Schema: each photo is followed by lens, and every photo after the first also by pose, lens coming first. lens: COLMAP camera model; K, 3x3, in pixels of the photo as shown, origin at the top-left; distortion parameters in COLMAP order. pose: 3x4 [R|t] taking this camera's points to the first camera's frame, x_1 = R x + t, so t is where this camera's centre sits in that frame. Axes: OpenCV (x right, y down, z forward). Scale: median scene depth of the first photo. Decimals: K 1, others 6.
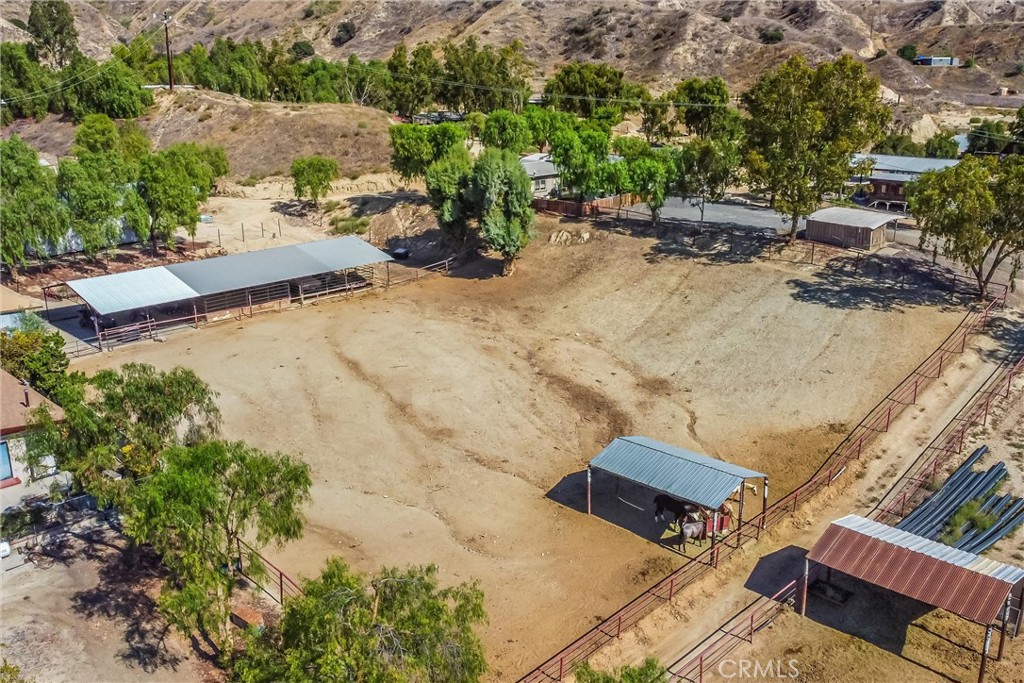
lens RADIAL K [[930.1, 0, 515.8], [0, 930.1, 339.8], [0, 0, 1]] dist [0.004352, -0.013938]
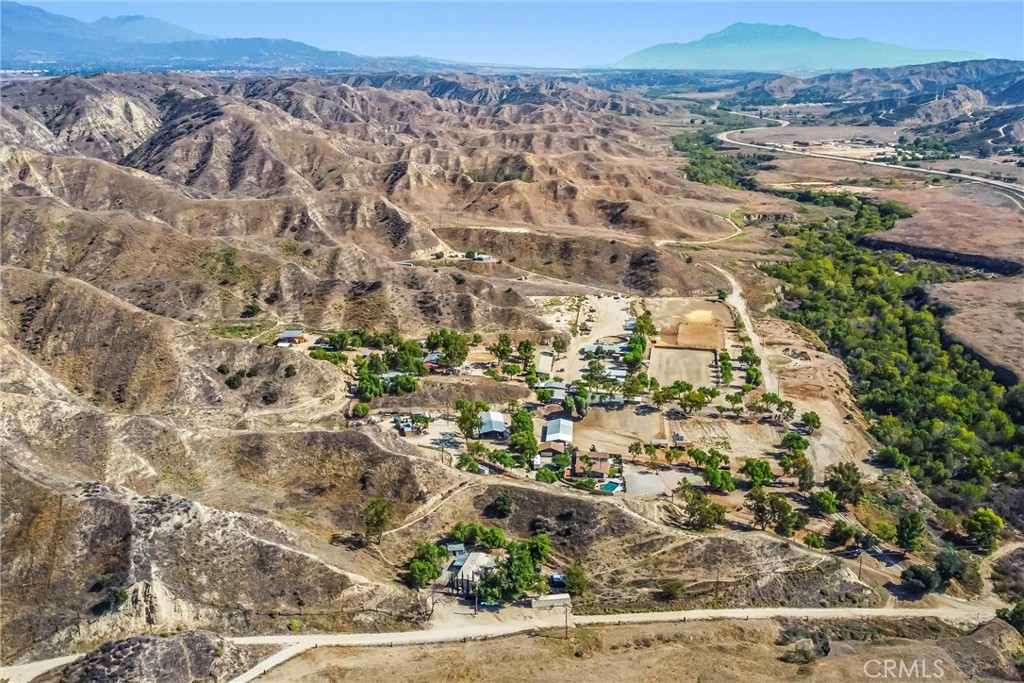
lens RADIAL K [[919.2, 0, 512.5], [0, 919.2, 358.5], [0, 0, 1]] dist [-0.004421, -0.002788]
pose [[0.765926, -0.179423, 0.617385, -3.602819], [0.177051, 0.982004, 0.065740, -0.858134], [-0.618070, 0.058957, 0.783909, -2.964659]]
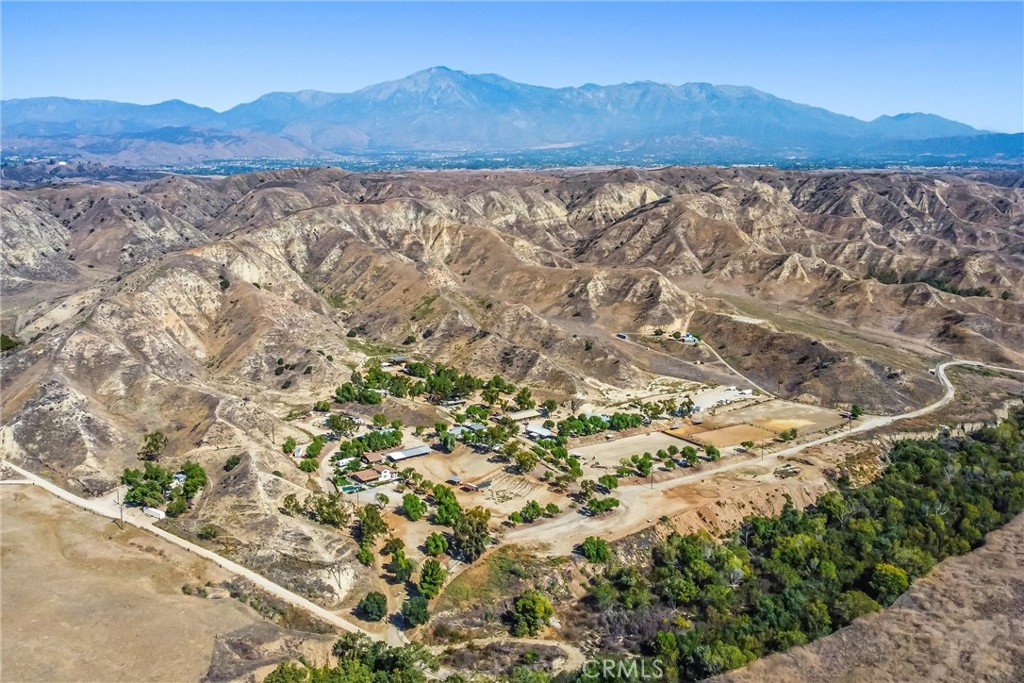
lens RADIAL K [[930.1, 0, 515.8], [0, 930.1, 339.8], [0, 0, 1]] dist [0.004352, -0.013938]
pose [[0.996401, 0.037275, -0.076124, 0.893940], [-0.045176, 0.993461, -0.104858, -0.198345], [0.071718, 0.107919, 0.991569, -5.382668]]
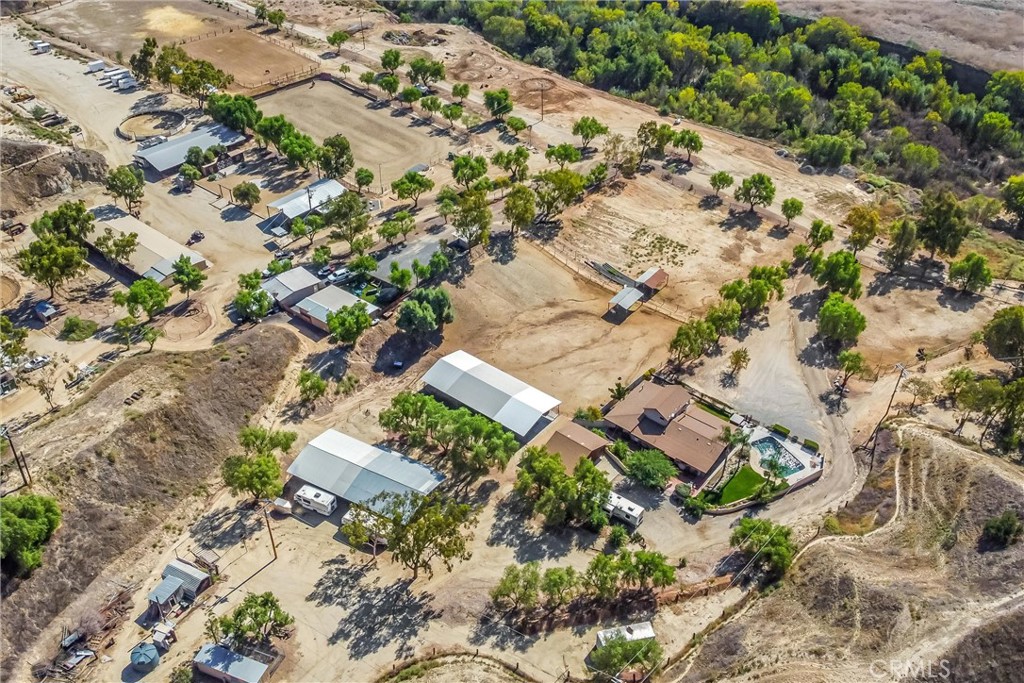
lens RADIAL K [[930.1, 0, 515.8], [0, 930.1, 339.8], [0, 0, 1]] dist [0.004352, -0.013938]
pose [[-0.101122, -0.605314, 0.789537, -1.940768], [0.282675, 0.743416, 0.606158, -1.457151], [-0.953871, 0.284478, 0.095932, 0.634056]]
